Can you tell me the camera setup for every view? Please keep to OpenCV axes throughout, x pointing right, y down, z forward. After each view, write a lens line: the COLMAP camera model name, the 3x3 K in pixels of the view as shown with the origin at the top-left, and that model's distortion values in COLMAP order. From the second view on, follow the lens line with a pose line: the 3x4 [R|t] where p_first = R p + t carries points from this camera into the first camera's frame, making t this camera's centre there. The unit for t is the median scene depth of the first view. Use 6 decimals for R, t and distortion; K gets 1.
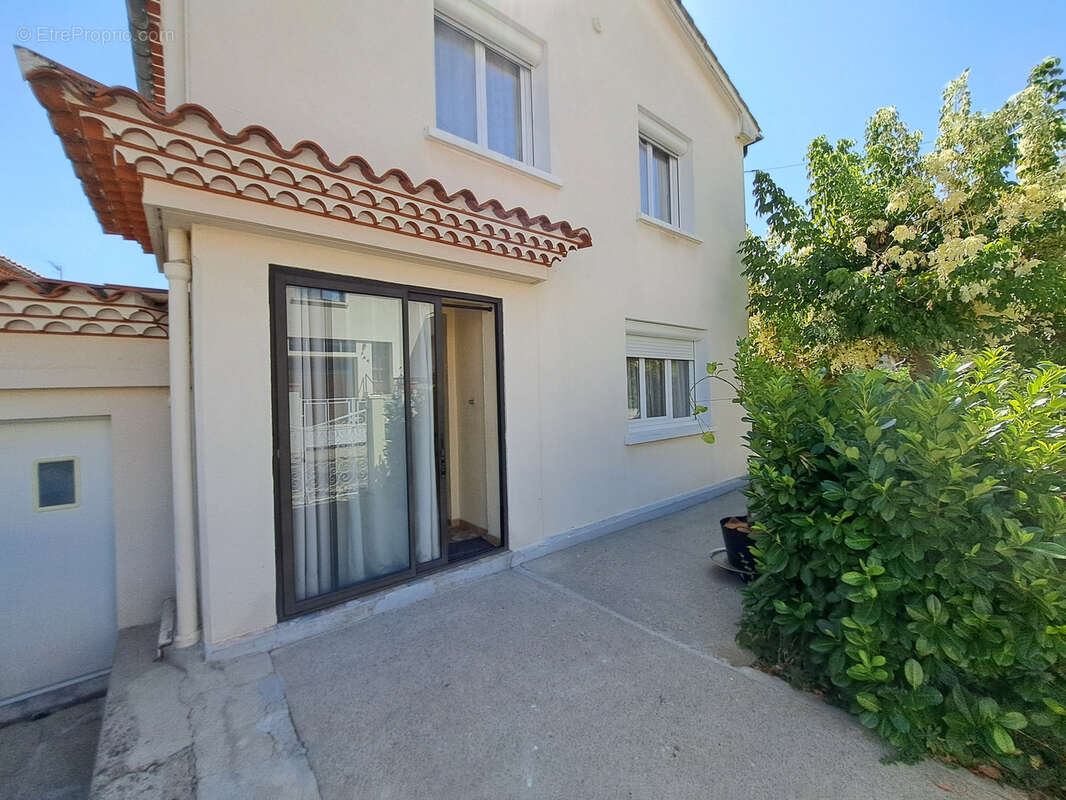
lens RADIAL K [[431.0, 0, 531.1], [0, 431.0, 392.9], [0, 0, 1]] dist [-0.014534, 0.000067]
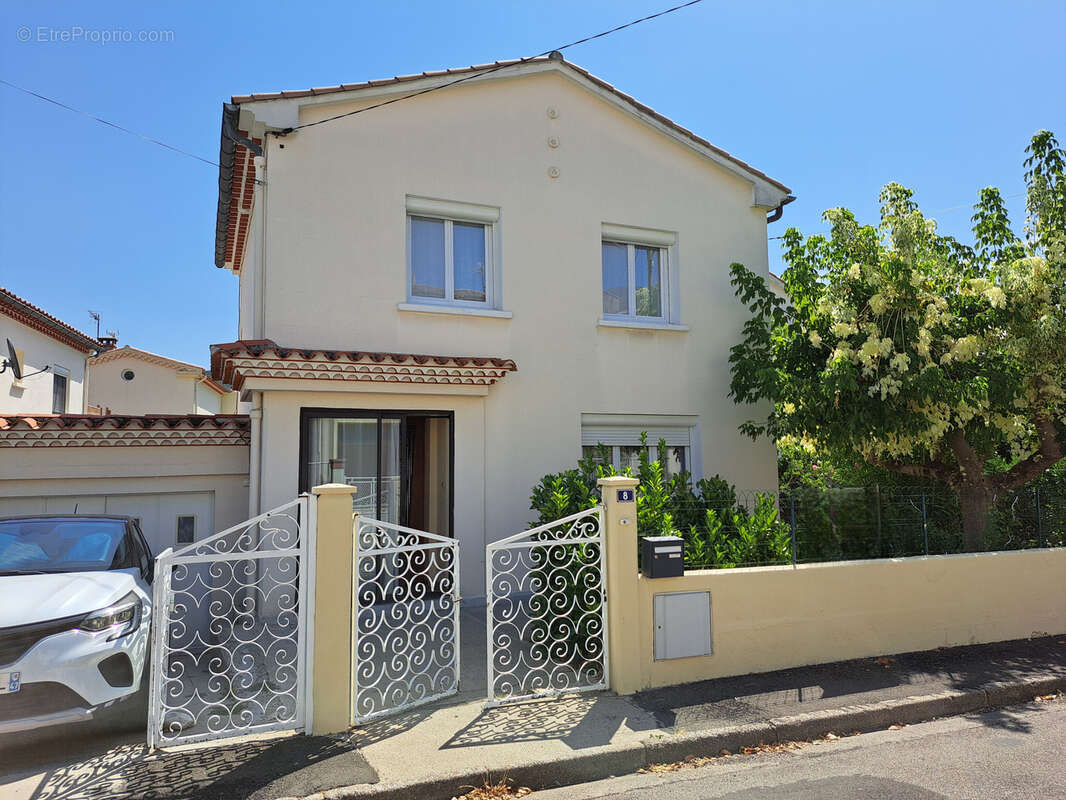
lens RADIAL K [[780.5, 0, 553.3], [0, 780.5, 376.5], [0, 0, 1]] dist [0.067070, -0.062847]
pose [[0.963774, -0.012948, -0.266406, 0.940604], [-0.013607, 0.995133, -0.097593, -0.089920], [0.266373, 0.097683, 0.958907, -1.378688]]
